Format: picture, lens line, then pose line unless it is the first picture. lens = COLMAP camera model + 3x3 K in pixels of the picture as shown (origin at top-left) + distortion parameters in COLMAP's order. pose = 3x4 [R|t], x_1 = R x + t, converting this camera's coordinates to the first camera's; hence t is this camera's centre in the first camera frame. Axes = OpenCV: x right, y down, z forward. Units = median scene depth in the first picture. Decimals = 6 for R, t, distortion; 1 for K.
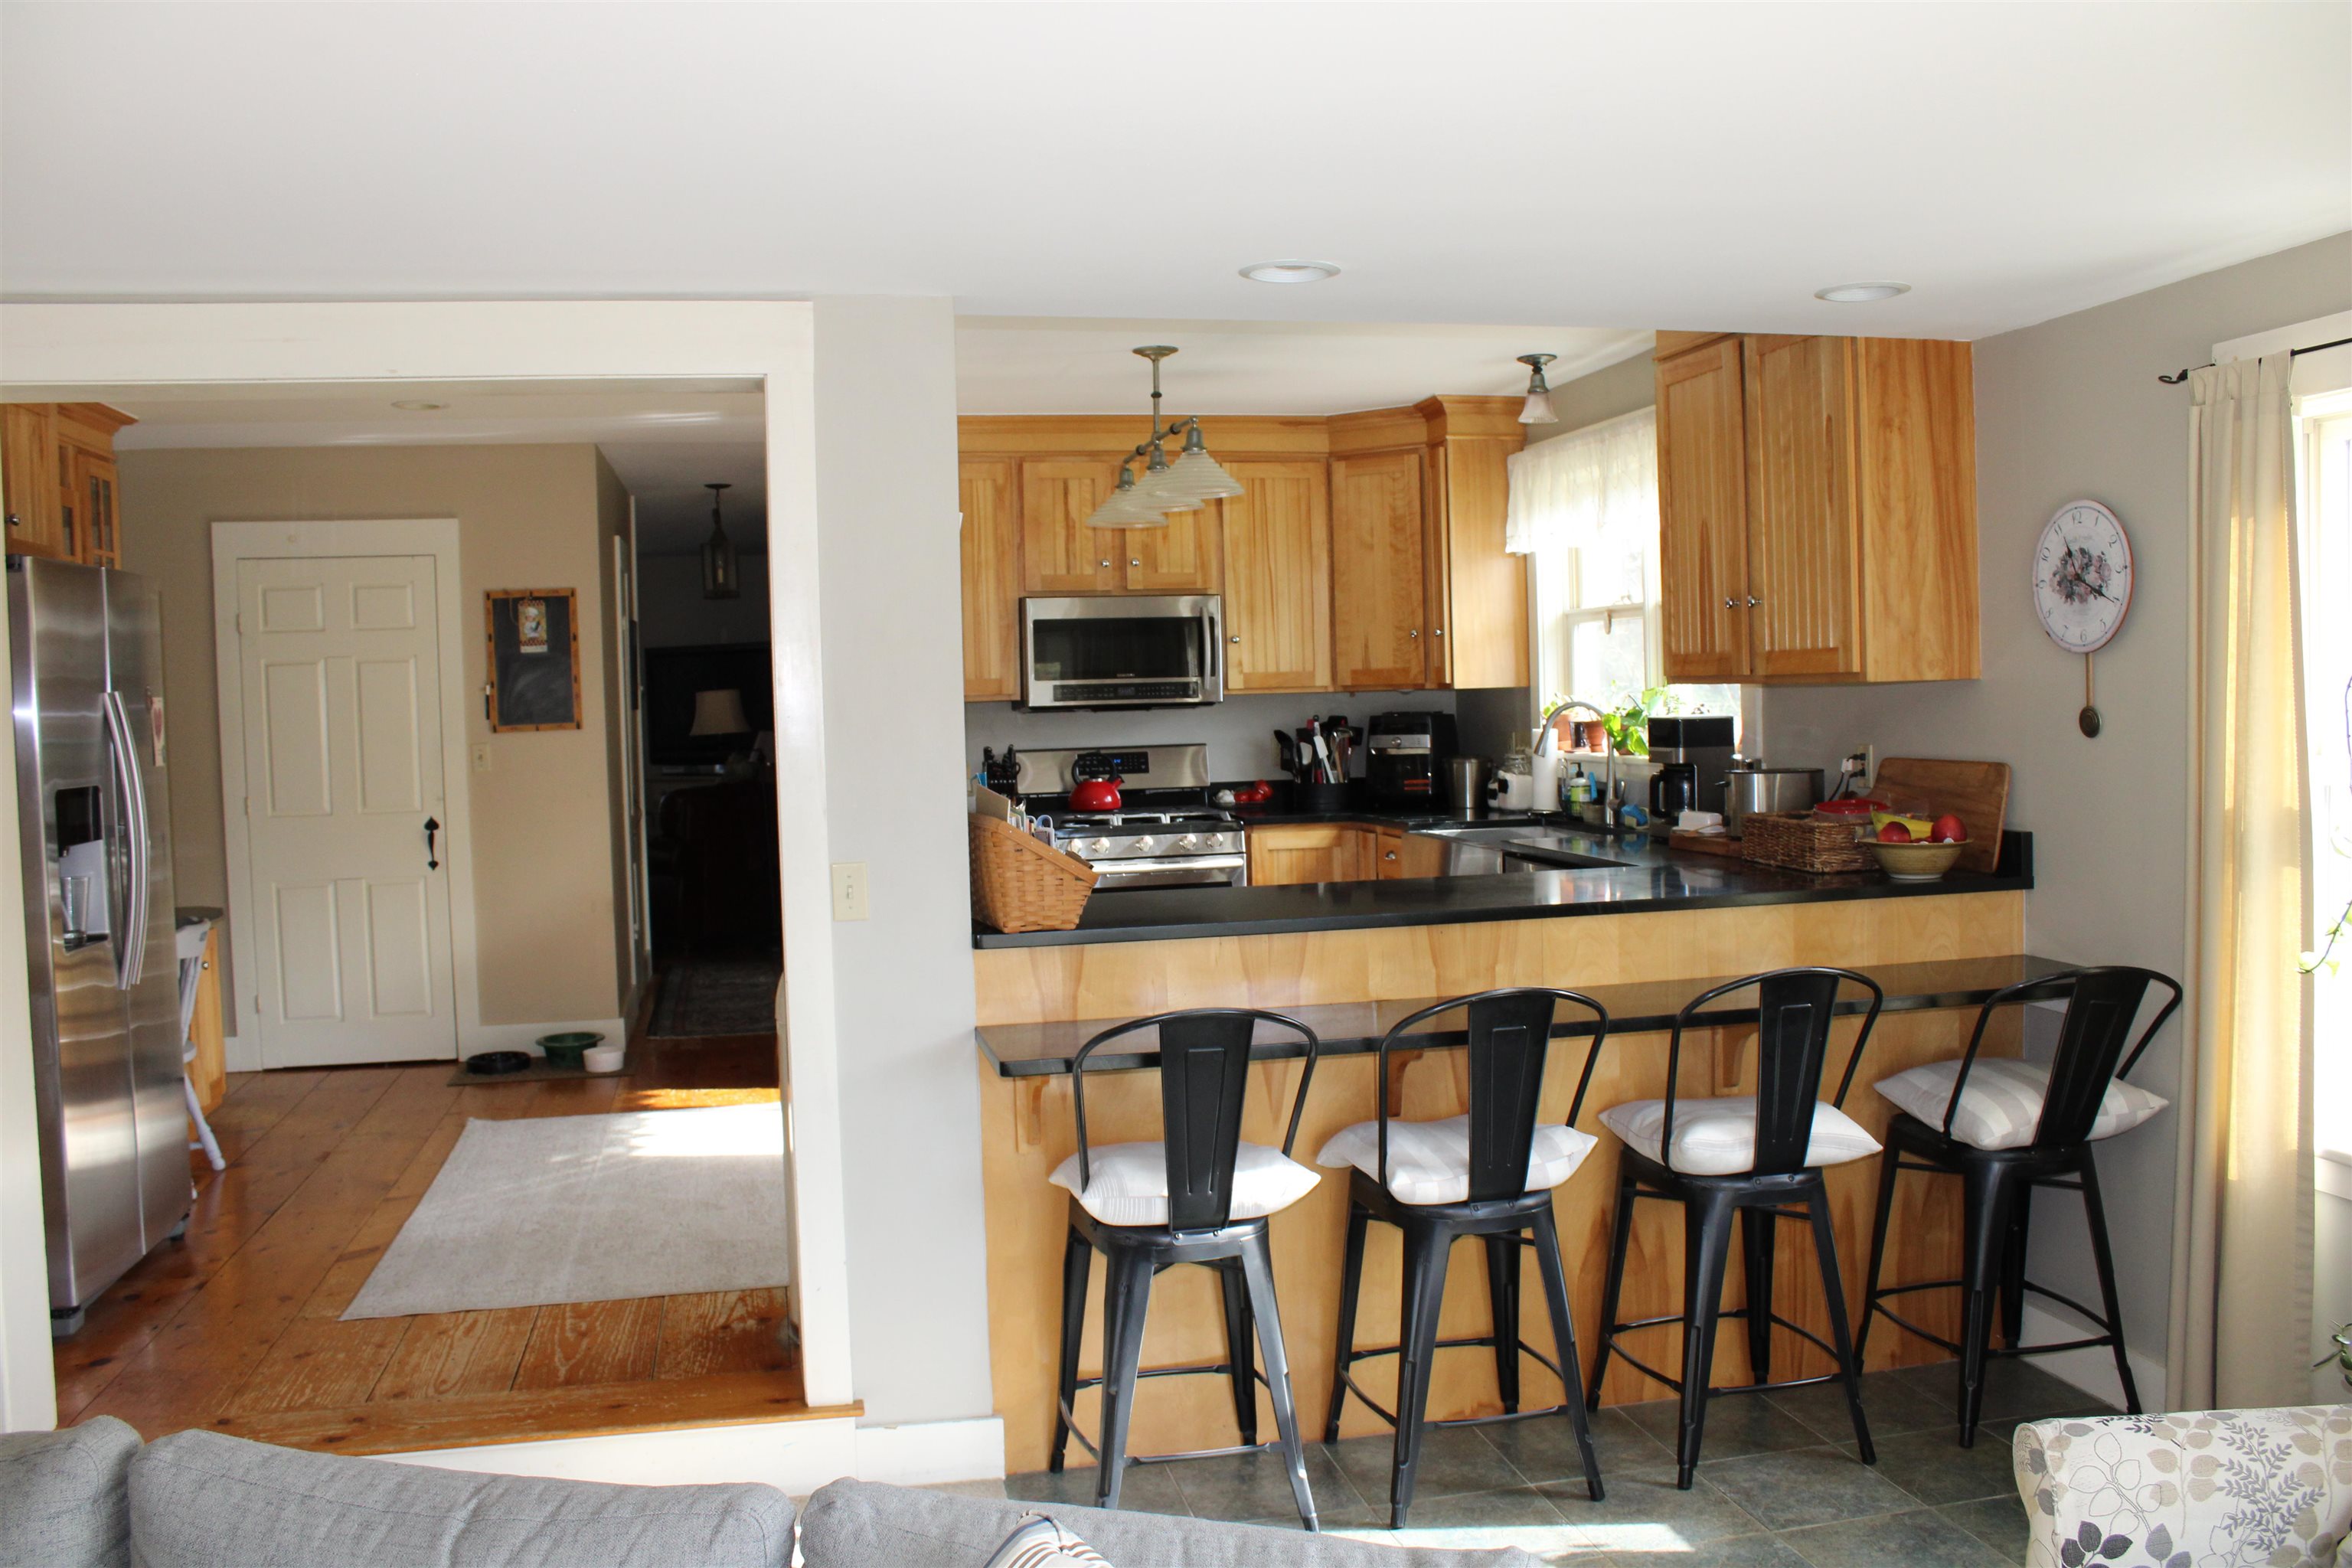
lens RADIAL K [[1949.0, 0, 1161.7], [0, 1949.0, 780.9], [0, 0, 1]] dist [-0.159973, 0.137575]
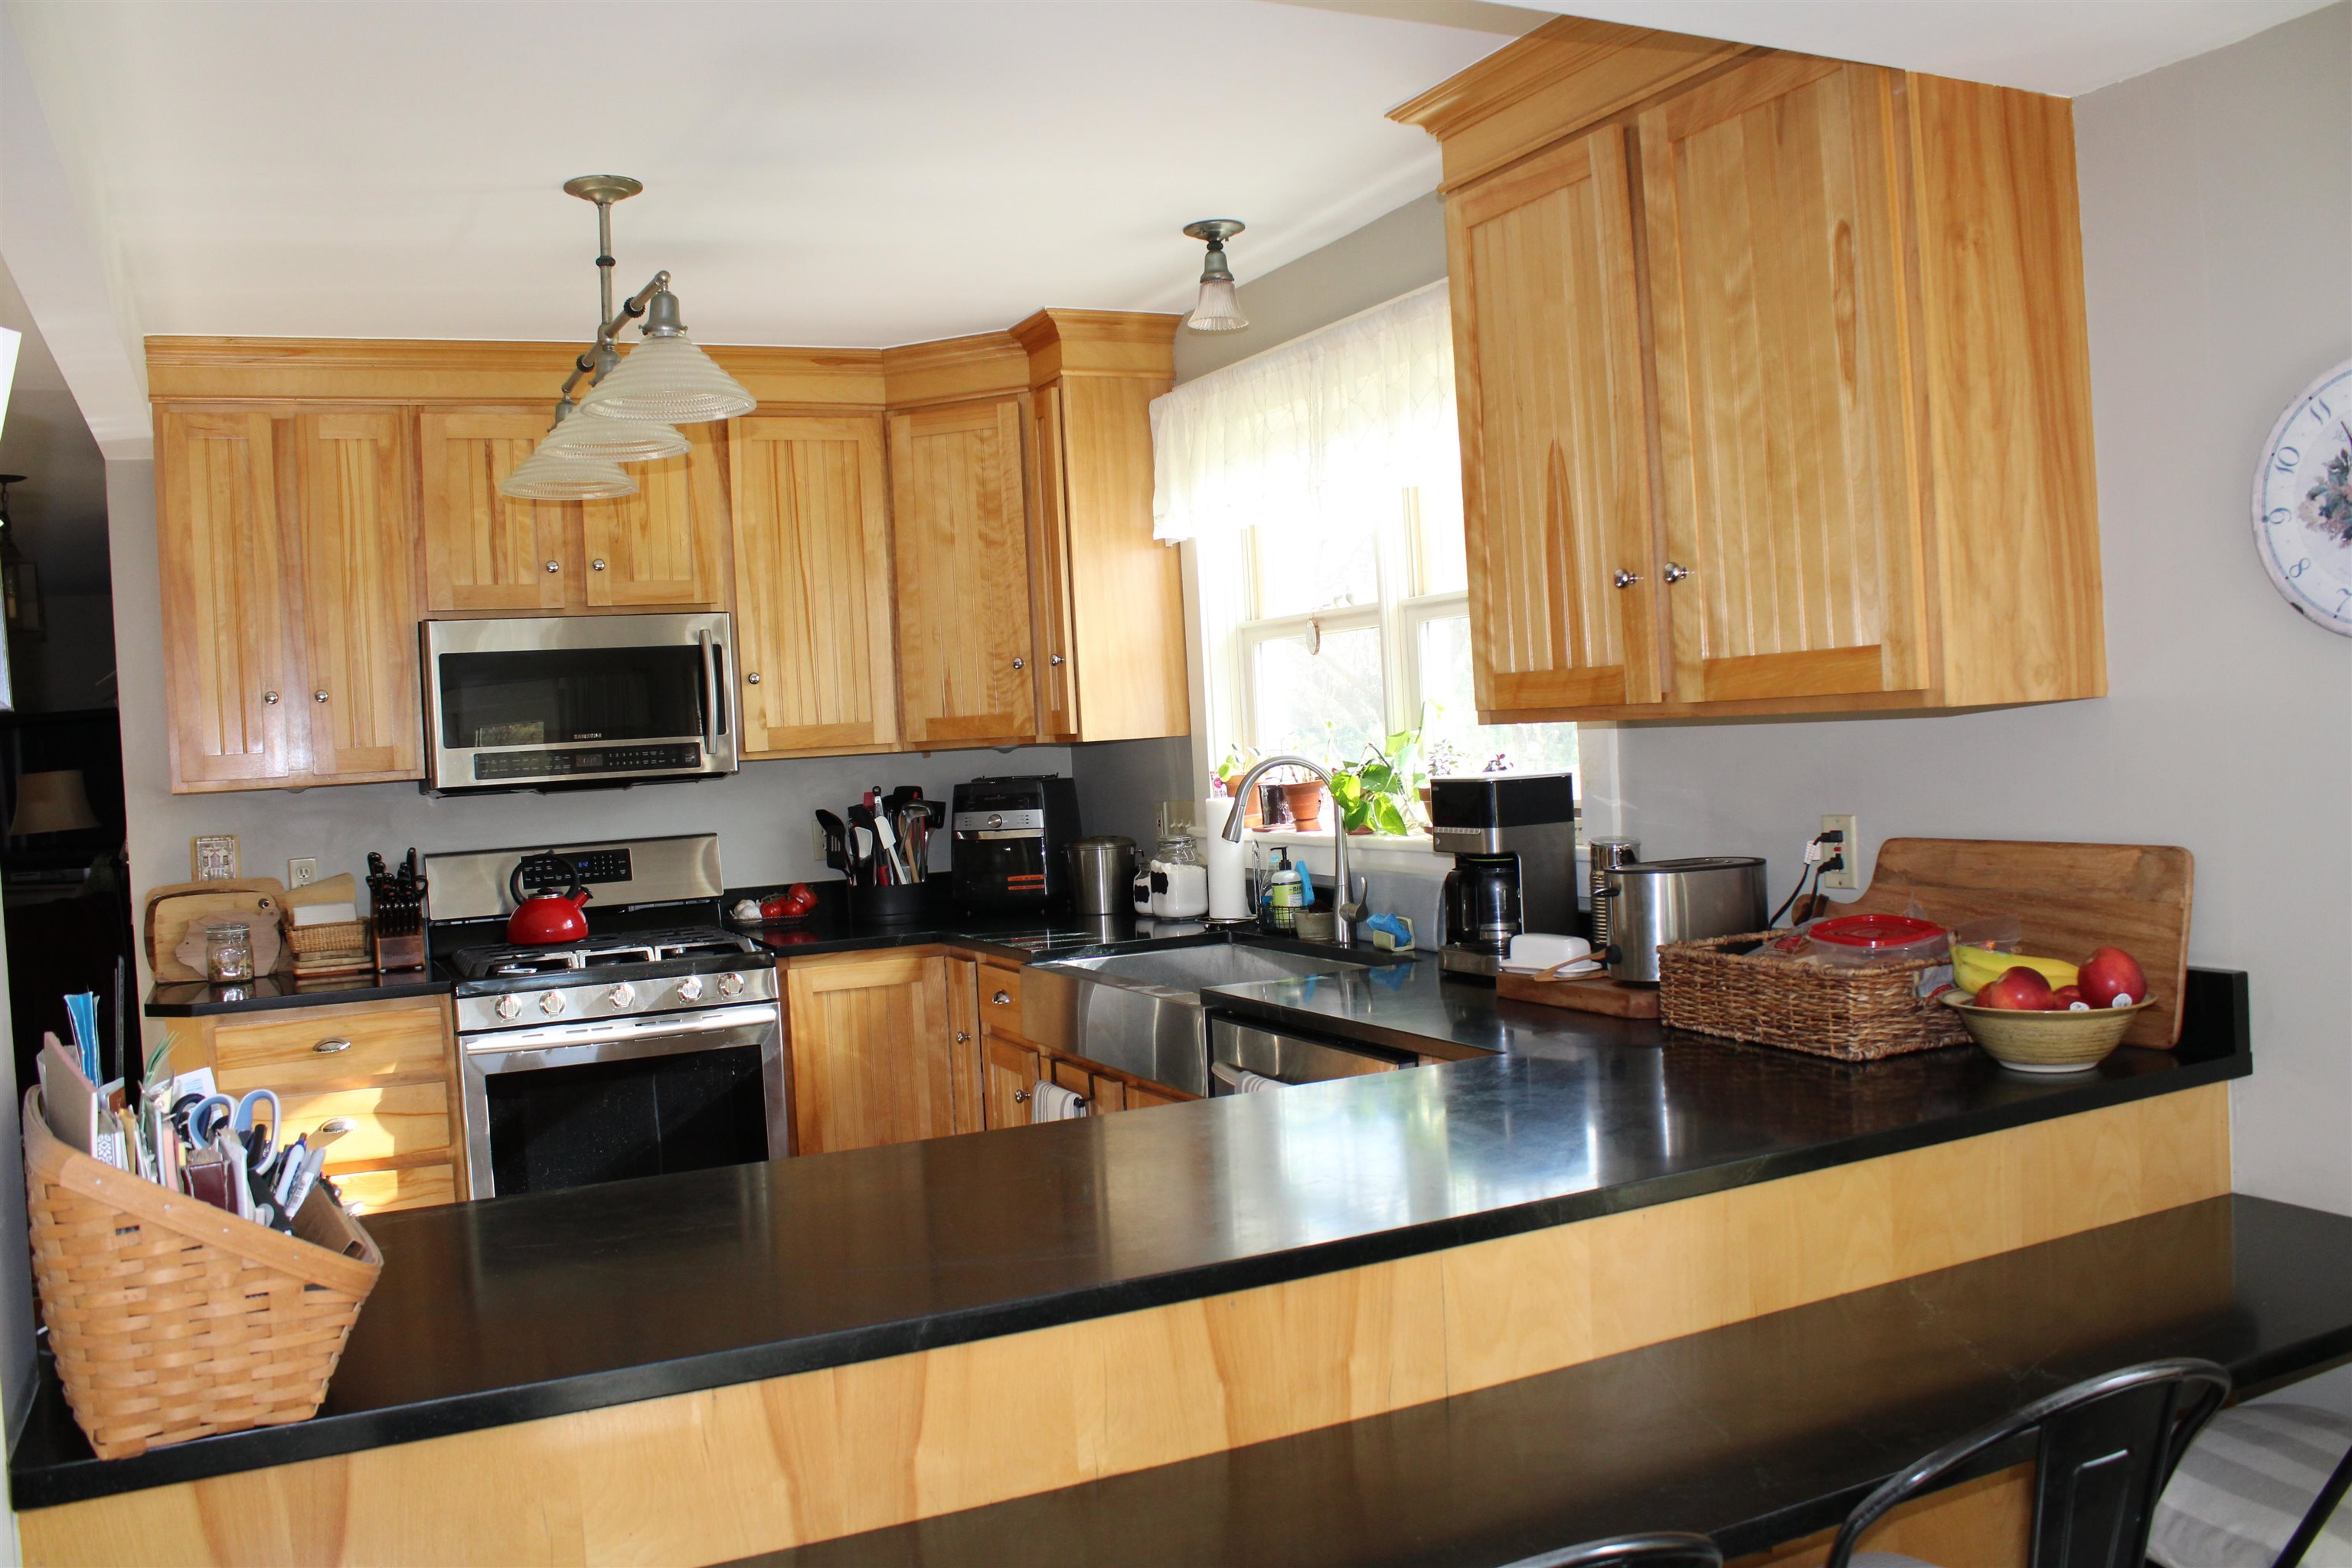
lens RADIAL K [[1949.0, 0, 1164.6], [0, 1949.0, 768.9], [0, 0, 1]] dist [-0.159973, 0.137575]
pose [[0.971331, -0.030484, 0.235767, 0.022852], [0.038474, 0.998828, -0.029360, -0.021824], [-0.234595, 0.037589, 0.971366, 0.427522]]
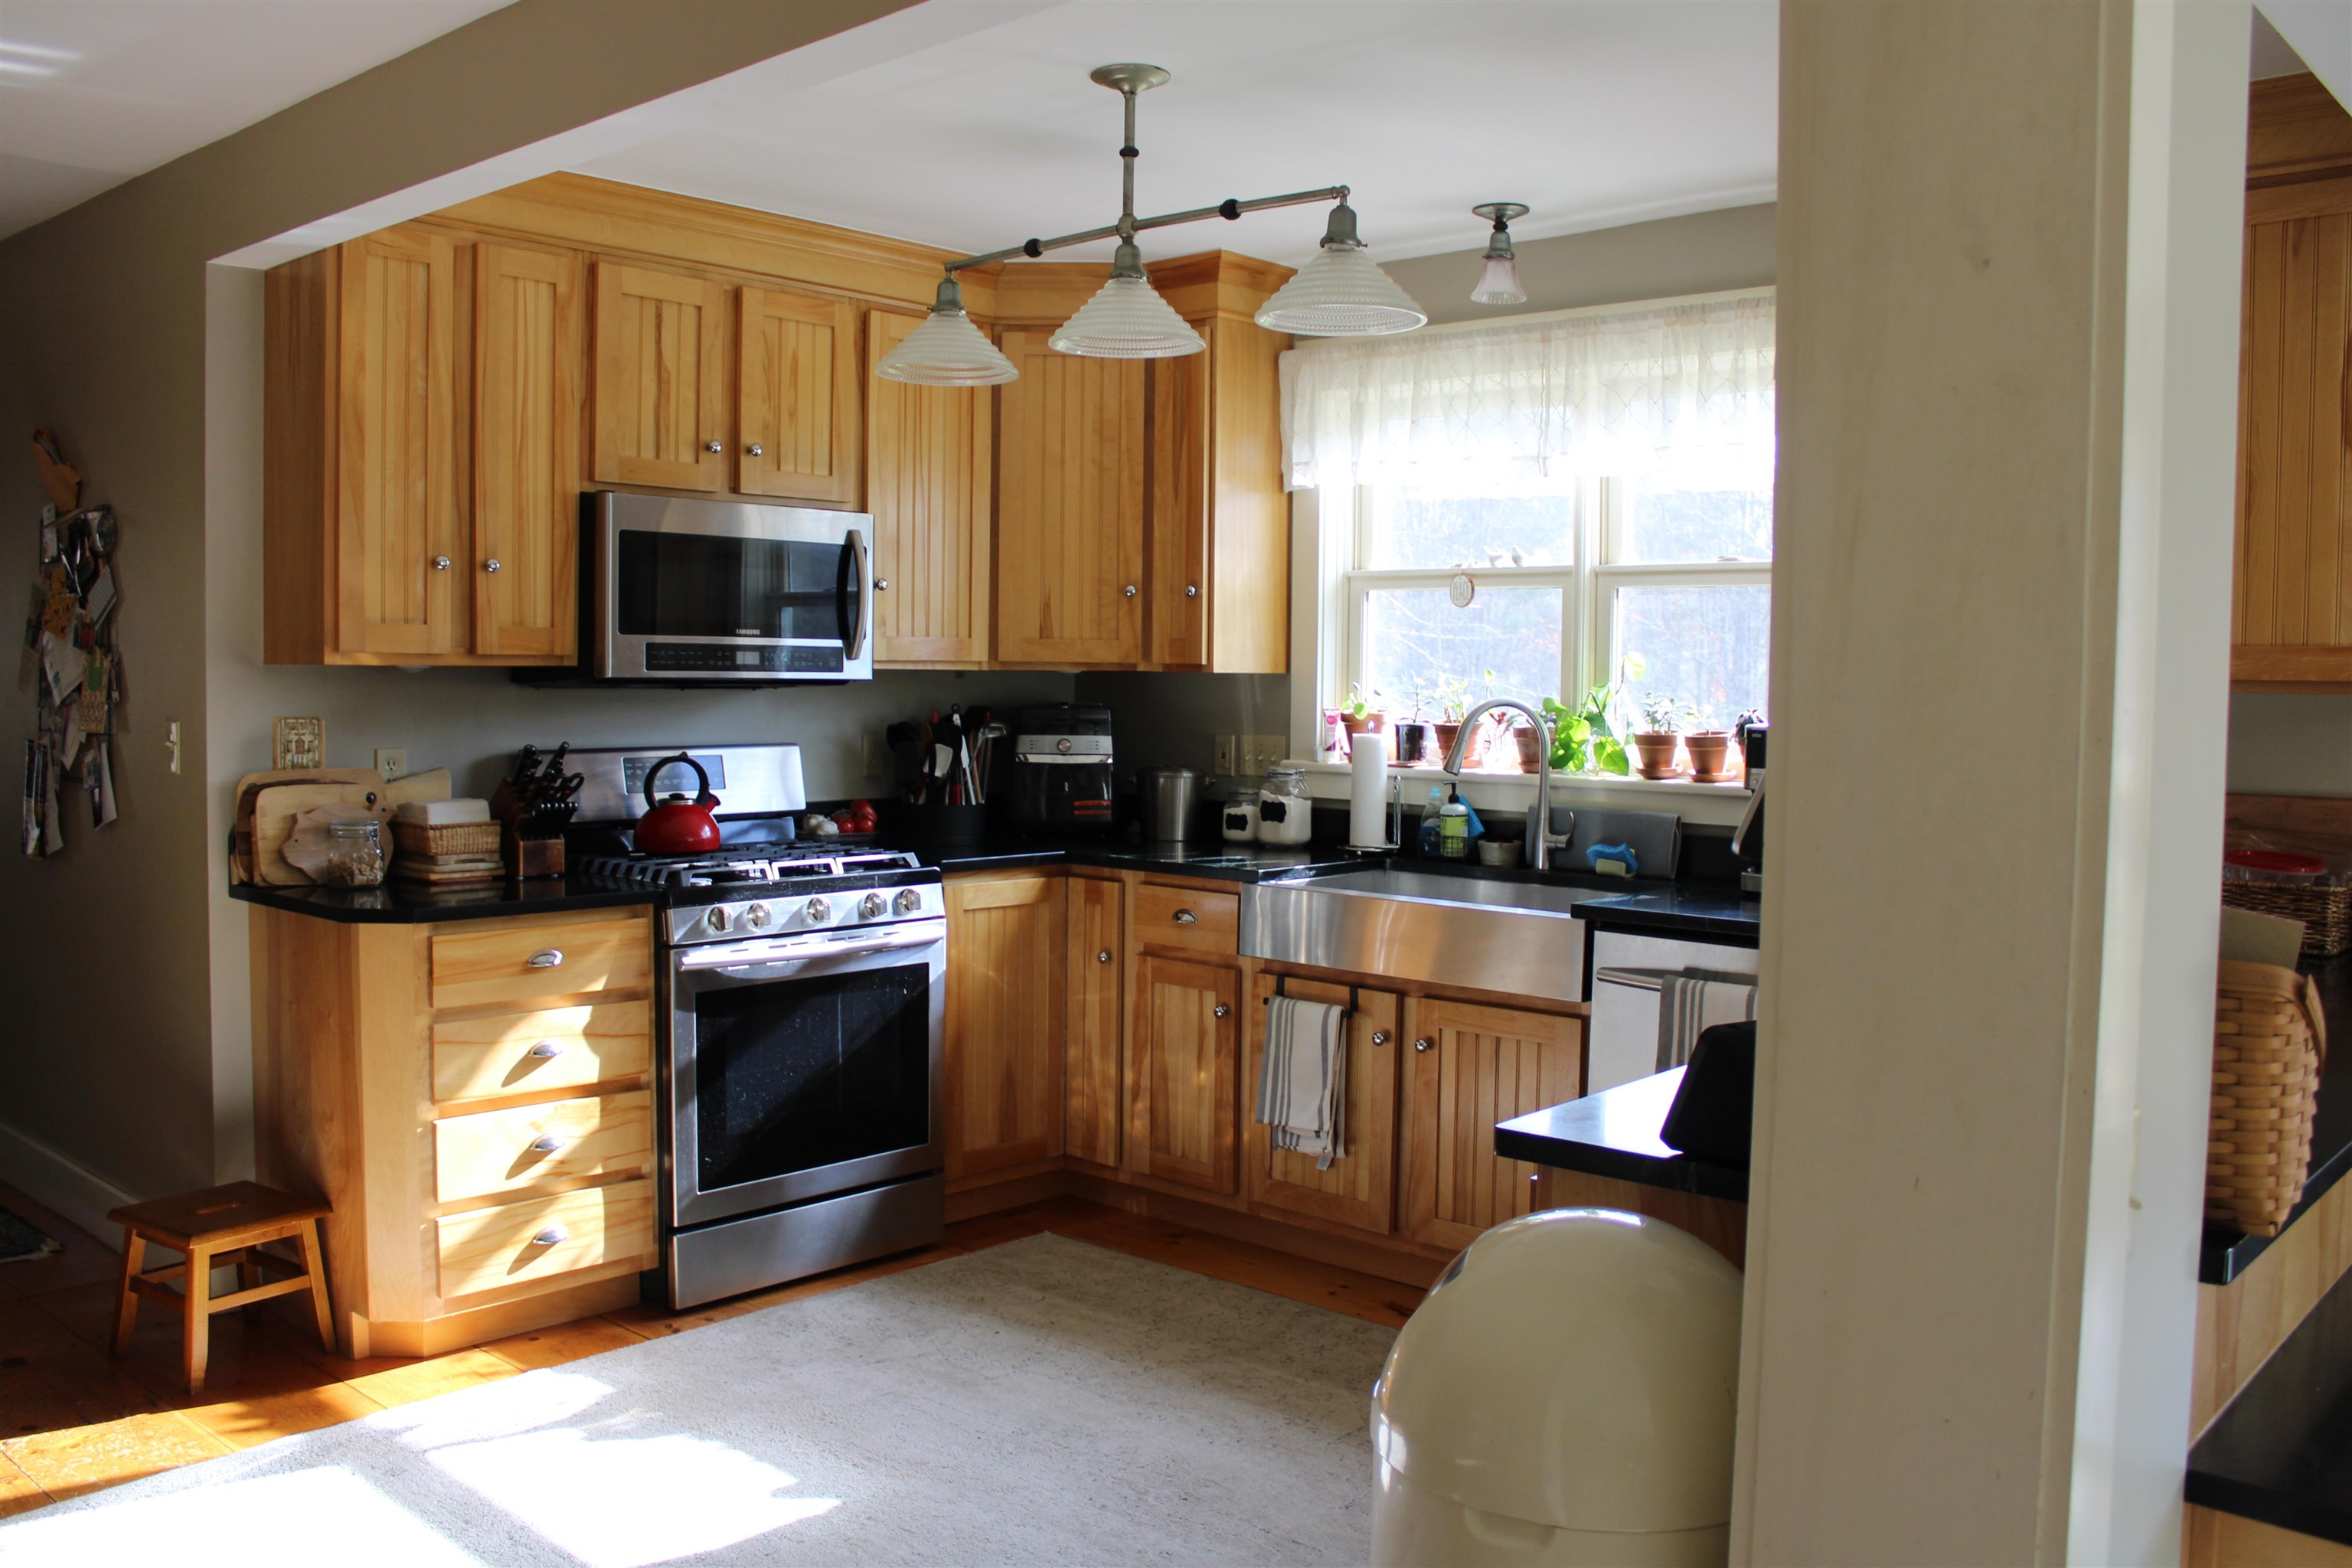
lens RADIAL K [[1949.0, 0, 1166.3], [0, 1949.0, 775.7], [0, 0, 1]] dist [-0.159973, 0.137575]
pose [[0.811422, 0.005683, 0.584434, -0.352446], [-0.008248, 0.999964, 0.001728, -0.014560], [-0.584403, -0.006223, 0.811440, 0.564759]]
